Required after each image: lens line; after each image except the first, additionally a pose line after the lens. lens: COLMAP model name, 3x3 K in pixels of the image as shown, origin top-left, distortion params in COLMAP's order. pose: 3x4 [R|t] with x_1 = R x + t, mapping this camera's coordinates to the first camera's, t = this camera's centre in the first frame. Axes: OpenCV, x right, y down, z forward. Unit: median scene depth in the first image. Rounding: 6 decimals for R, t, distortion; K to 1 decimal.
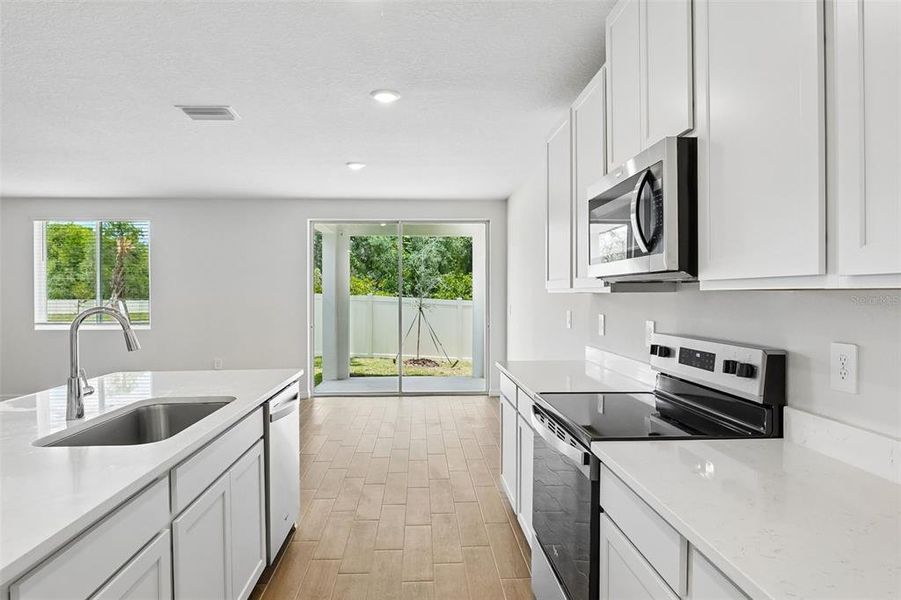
lens RADIAL K [[524.4, 0, 442.2], [0, 524.4, 296.0], [0, 0, 1]] dist [-0.017112, 0.000679]
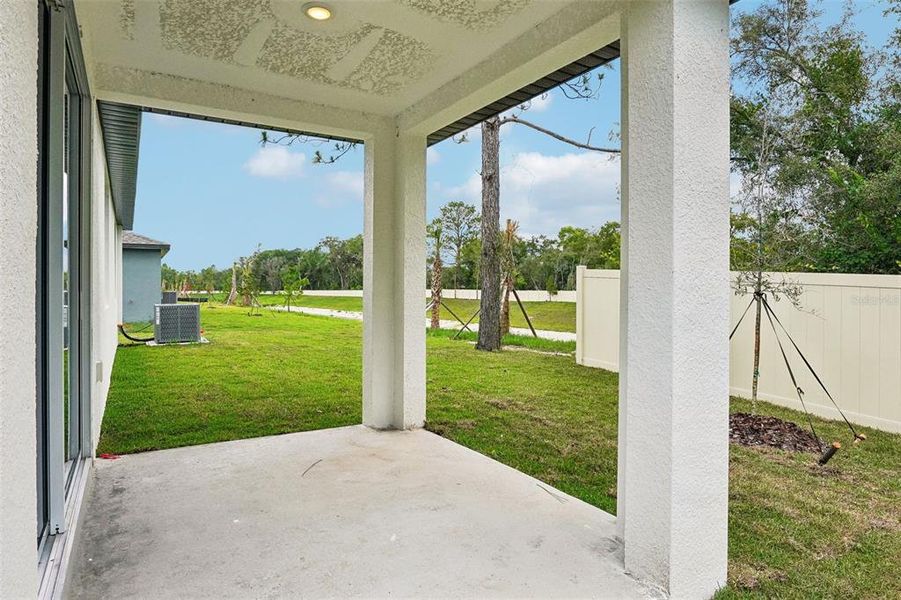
lens RADIAL K [[501.7, 0, 438.7], [0, 501.7, 303.4], [0, 0, 1]] dist [-0.018279, 0.000608]
pose [[0.487854, 0.024246, -0.872589, 0.323309], [0.000013, 0.999614, 0.027783, 0.035811], [0.872925, -0.013565, 0.487665, 1.085568]]
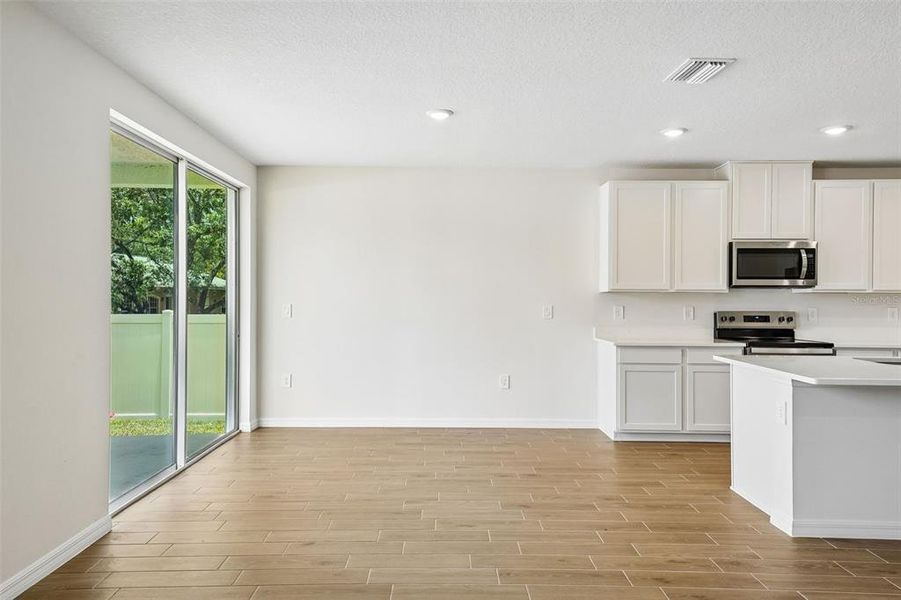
lens RADIAL K [[593.4, 0, 448.3], [0, 593.4, 298.9], [0, 0, 1]] dist [0.057936, 0.000949]
pose [[0.031501, 0.001806, 0.999502, -0.735073], [-0.001027, 0.999998, -0.001775, 0.008519], [-0.999503, -0.000970, 0.031503, 0.707034]]
